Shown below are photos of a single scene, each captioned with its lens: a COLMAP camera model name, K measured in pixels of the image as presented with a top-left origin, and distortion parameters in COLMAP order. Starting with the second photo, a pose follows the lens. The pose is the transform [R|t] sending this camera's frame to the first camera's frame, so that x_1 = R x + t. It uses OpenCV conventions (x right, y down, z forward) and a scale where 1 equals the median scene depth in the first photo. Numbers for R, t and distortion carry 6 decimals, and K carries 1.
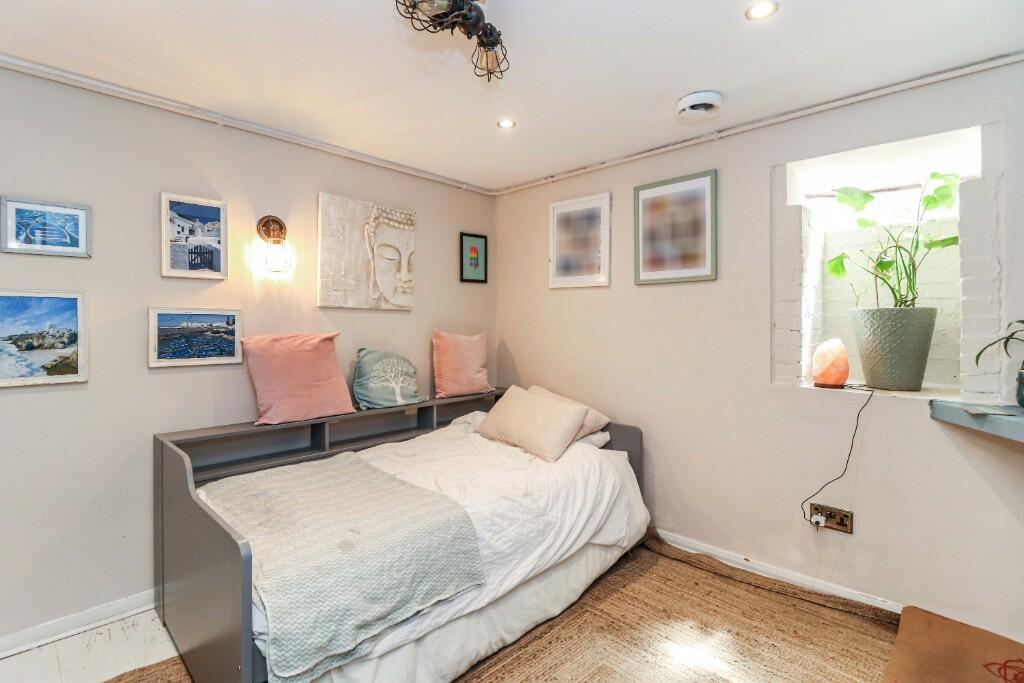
lens RADIAL K [[485.9, 0, 505.4], [0, 485.9, 323.1], [0, 0, 1]] dist [0.010292, -0.006396]
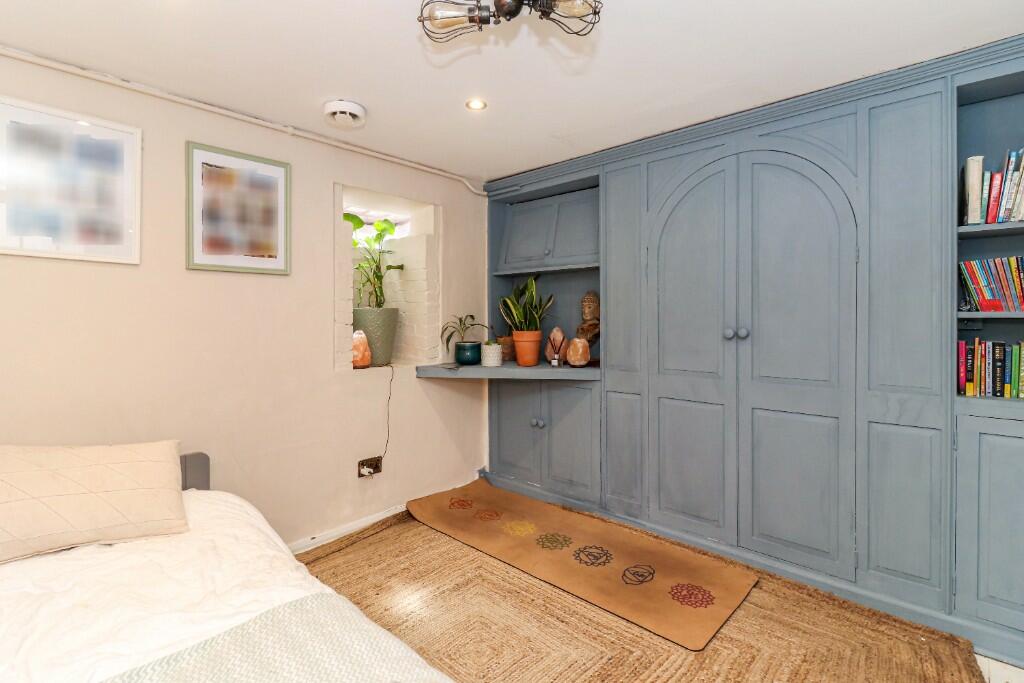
lens RADIAL K [[485.9, 0, 515.2], [0, 485.9, 320.1], [0, 0, 1]] dist [0.010292, -0.006396]
pose [[-0.033315, -0.003695, 0.999438, -0.585793], [0.001066, 0.999992, 0.003732, -0.000154], [-0.999444, 0.001190, -0.033311, 0.580650]]
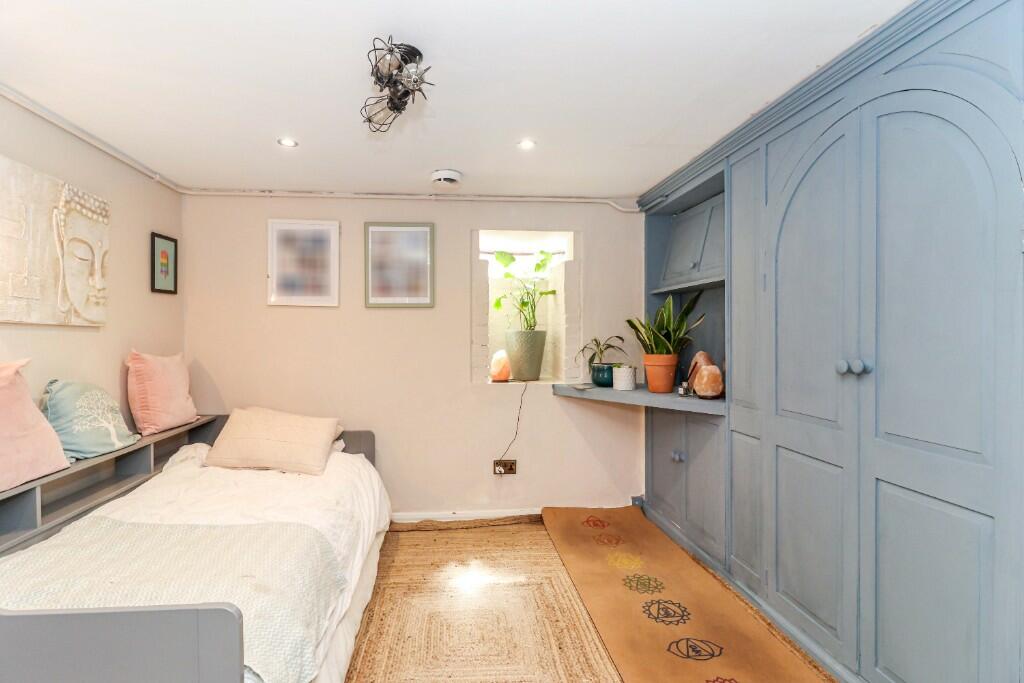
lens RADIAL K [[485.9, 0, 482.3], [0, 485.9, 334.4], [0, 0, 1]] dist [0.010292, -0.006396]
pose [[0.654554, -0.001649, 0.756013, -0.476538], [0.001742, 0.999998, 0.000673, -0.016922], [-0.756013, 0.000876, 0.654556, 0.046675]]
